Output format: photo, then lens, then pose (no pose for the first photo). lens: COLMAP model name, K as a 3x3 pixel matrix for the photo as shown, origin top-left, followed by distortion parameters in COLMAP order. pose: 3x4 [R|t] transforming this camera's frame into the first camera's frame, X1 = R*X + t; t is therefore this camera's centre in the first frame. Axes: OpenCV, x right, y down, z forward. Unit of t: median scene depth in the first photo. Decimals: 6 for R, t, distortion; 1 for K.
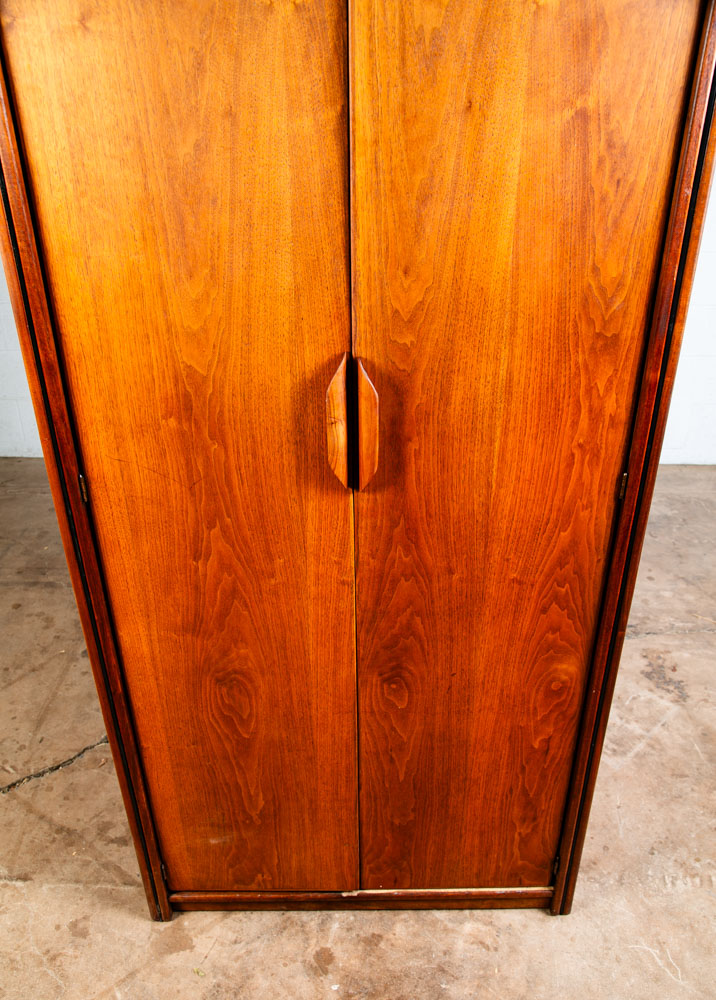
lens RADIAL K [[843.3, 0, 374.7], [0, 843.3, 529.2], [0, 0, 1]] dist [-0.083810, 0.073601]
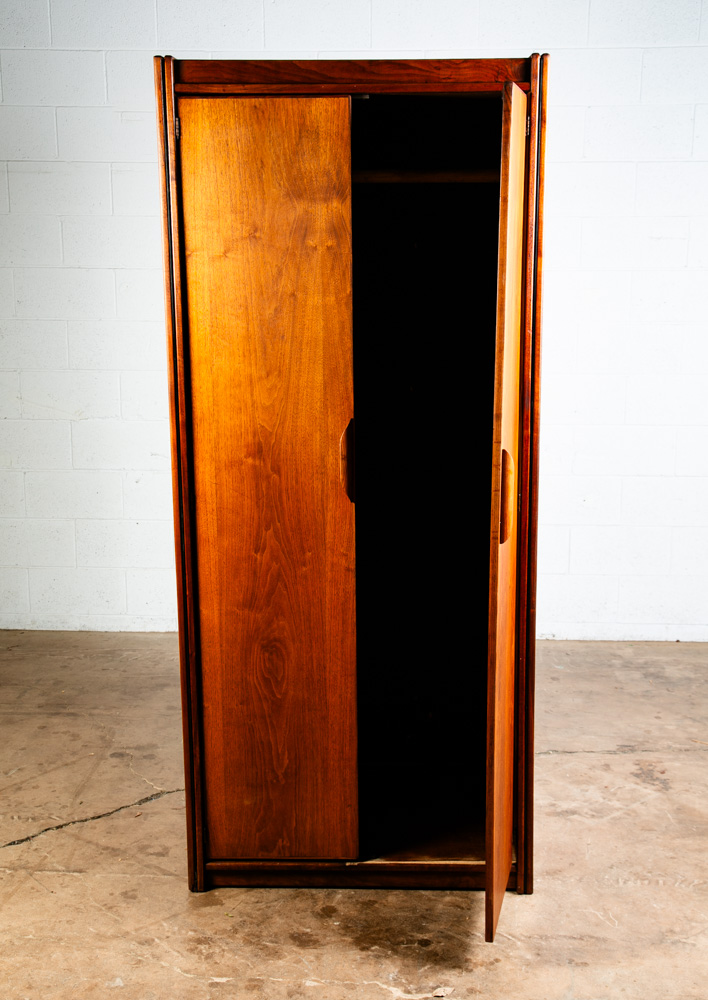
lens RADIAL K [[1343.3, 0, 426.9], [0, 1343.3, 508.8], [0, 0, 1]] dist [0.049603, 0.118888]
pose [[0.999999, 0.000353, -0.001065, 0.085993], [-0.000674, 0.948079, -0.318035, 0.583523], [0.000898, 0.318035, 0.948078, -1.094282]]
